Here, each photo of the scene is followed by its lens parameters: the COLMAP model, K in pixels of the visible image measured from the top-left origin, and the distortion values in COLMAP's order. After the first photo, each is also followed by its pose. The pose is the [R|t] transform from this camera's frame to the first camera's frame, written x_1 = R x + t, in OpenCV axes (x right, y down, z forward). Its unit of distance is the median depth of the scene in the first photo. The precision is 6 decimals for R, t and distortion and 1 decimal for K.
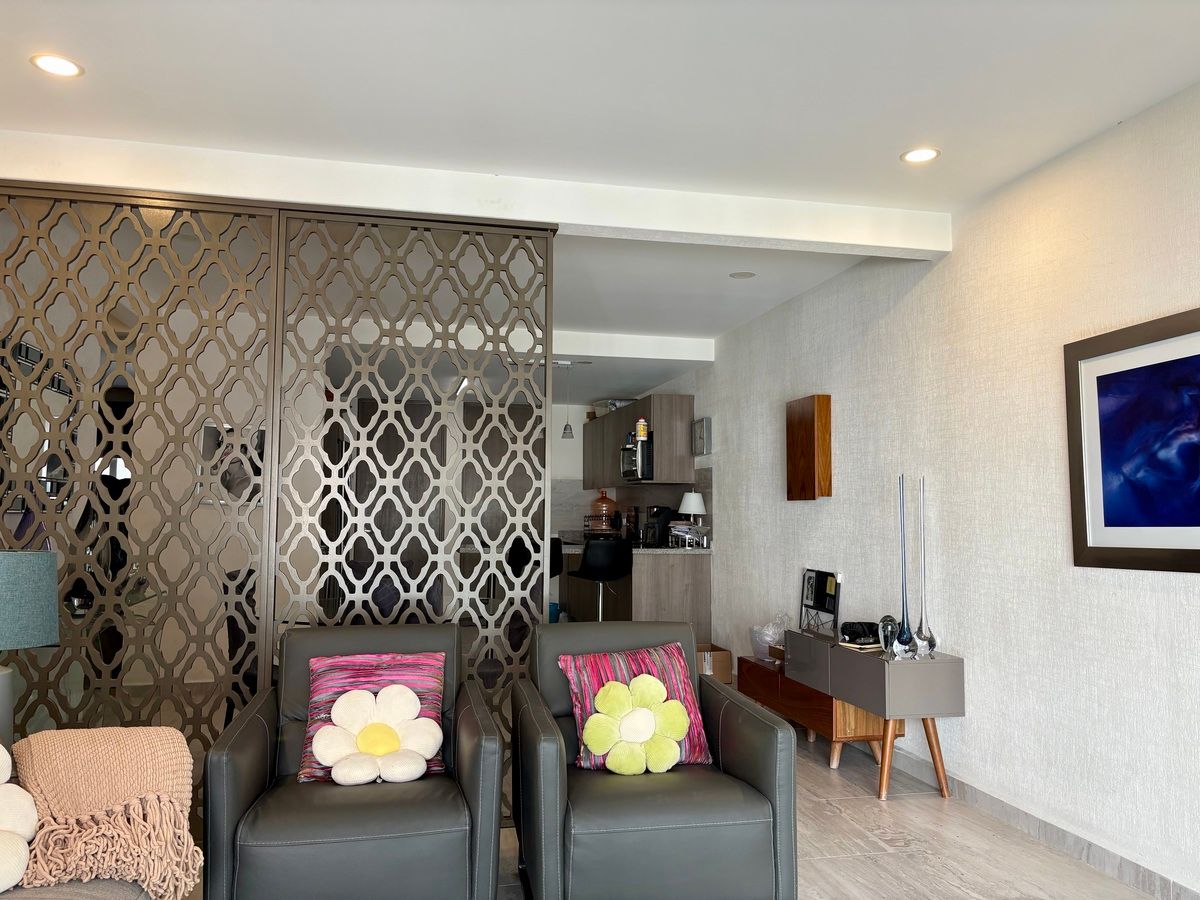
lens RADIAL K [[898.9, 0, 600.0], [0, 898.9, 450.0], [0, 0, 1]] dist [0.063817, -0.082462]
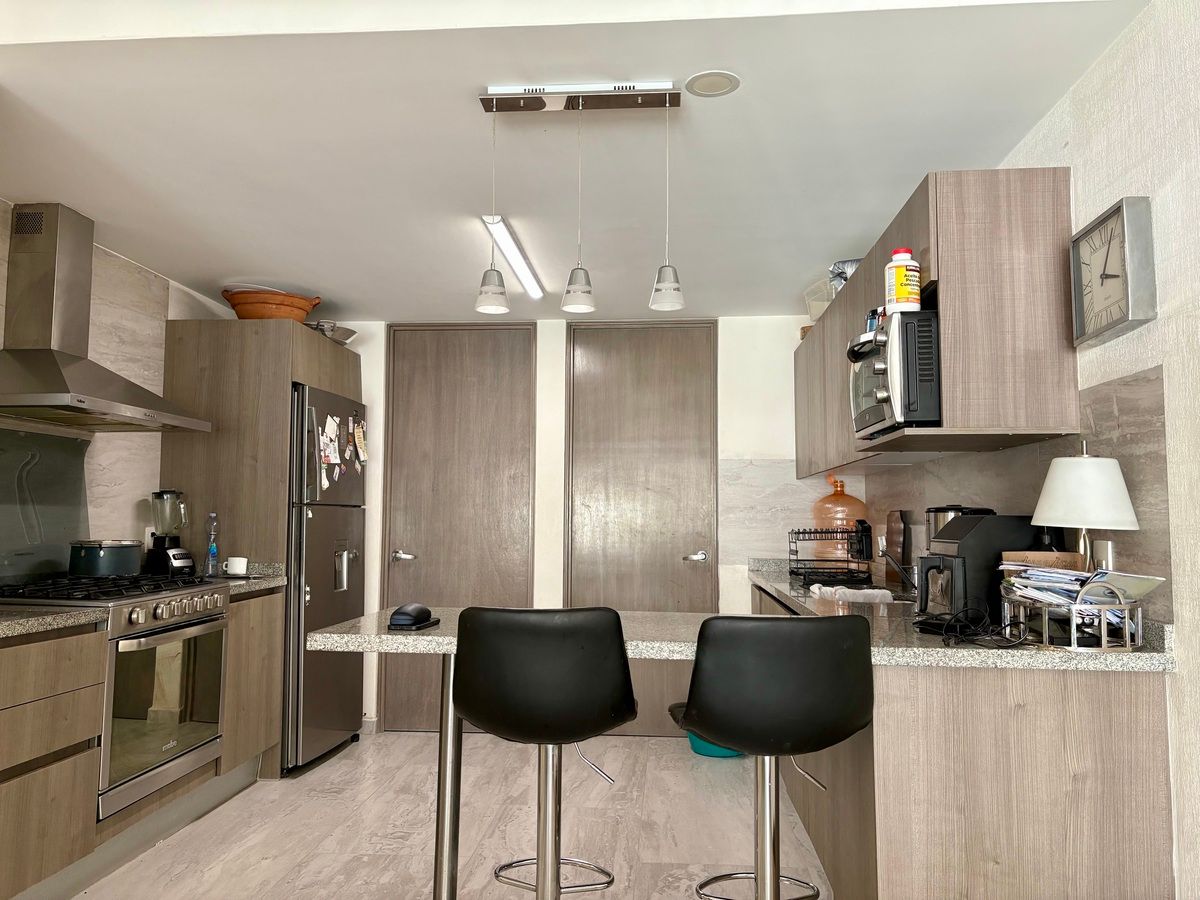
lens RADIAL K [[898.9, 0, 600.0], [0, 898.9, 450.0], [0, 0, 1]] dist [0.063817, -0.082462]
pose [[0.953415, -0.026160, -0.300524, 0.039525], [0.022623, 0.999628, -0.015244, 0.044731], [0.300811, 0.007735, 0.953652, 0.647072]]
